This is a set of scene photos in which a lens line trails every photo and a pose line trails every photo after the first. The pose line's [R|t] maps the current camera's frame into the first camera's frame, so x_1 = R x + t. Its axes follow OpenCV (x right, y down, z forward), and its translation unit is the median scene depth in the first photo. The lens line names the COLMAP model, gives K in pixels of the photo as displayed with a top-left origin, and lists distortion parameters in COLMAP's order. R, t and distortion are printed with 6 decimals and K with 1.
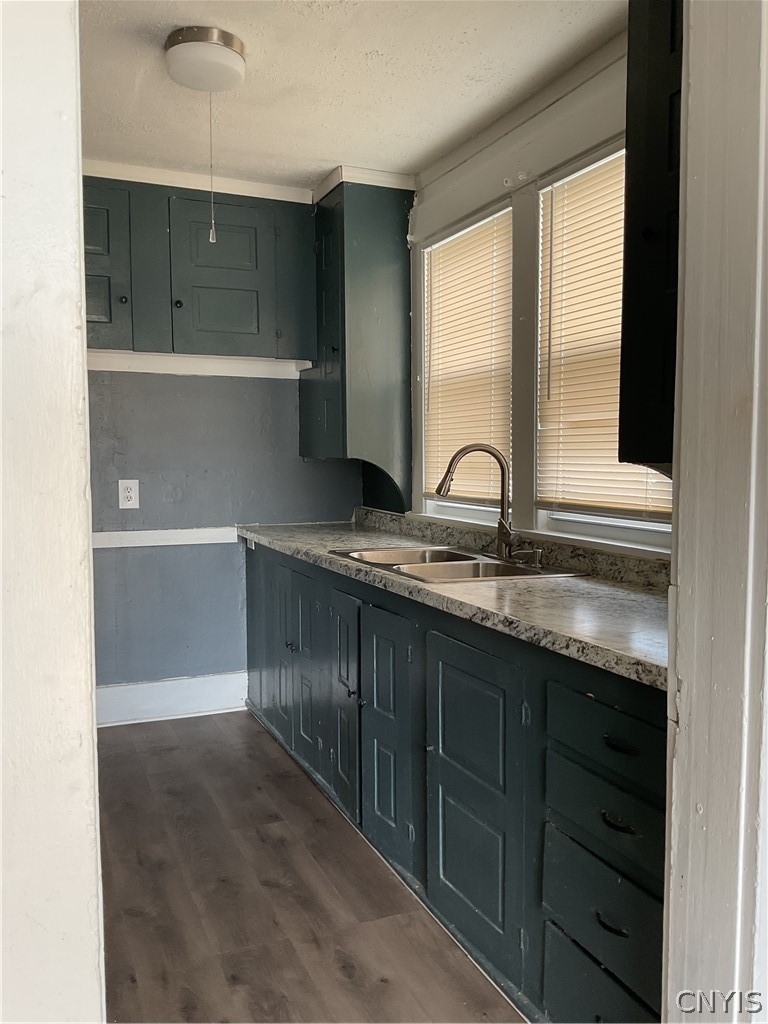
lens RADIAL K [[855.4, 0, 380.8], [0, 855.4, 516.6], [0, 0, 1]] dist [-0.004742, -0.041116]
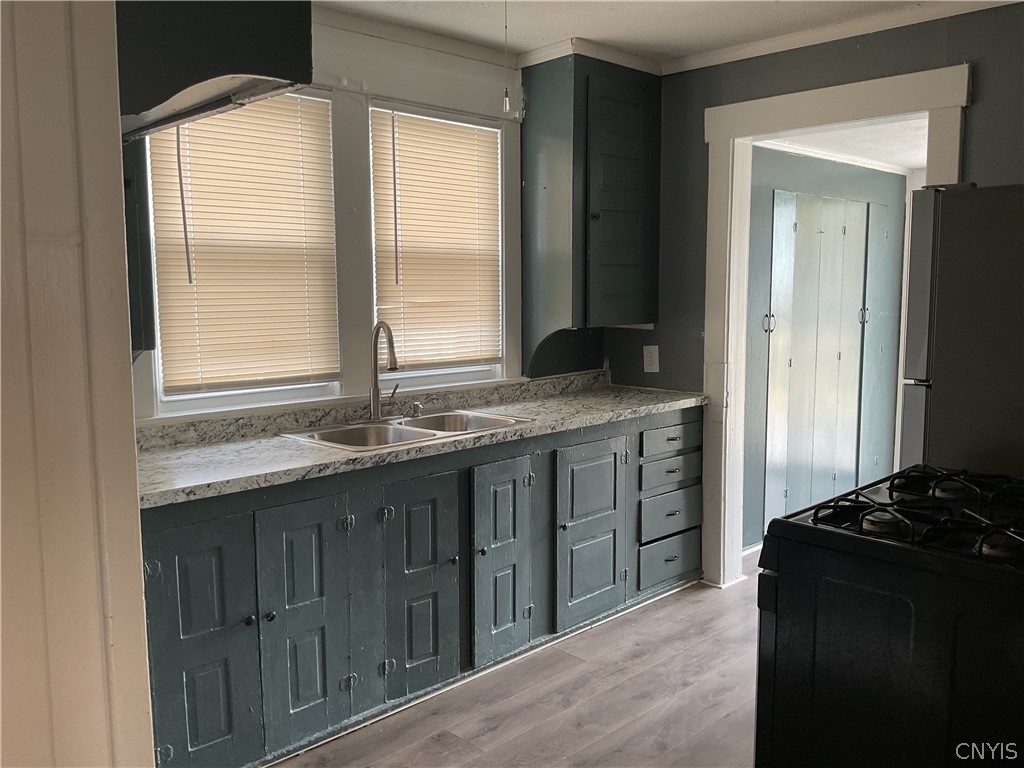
lens RADIAL K [[855.4, 0, 509.2], [0, 855.4, 379.0], [0, 0, 1]] dist [-0.004742, -0.041116]
pose [[-0.359182, -0.136435, 0.923241, -1.059838], [0.047284, 0.985325, 0.164006, -0.203258], [-0.932069, 0.102563, -0.347460, 1.336025]]
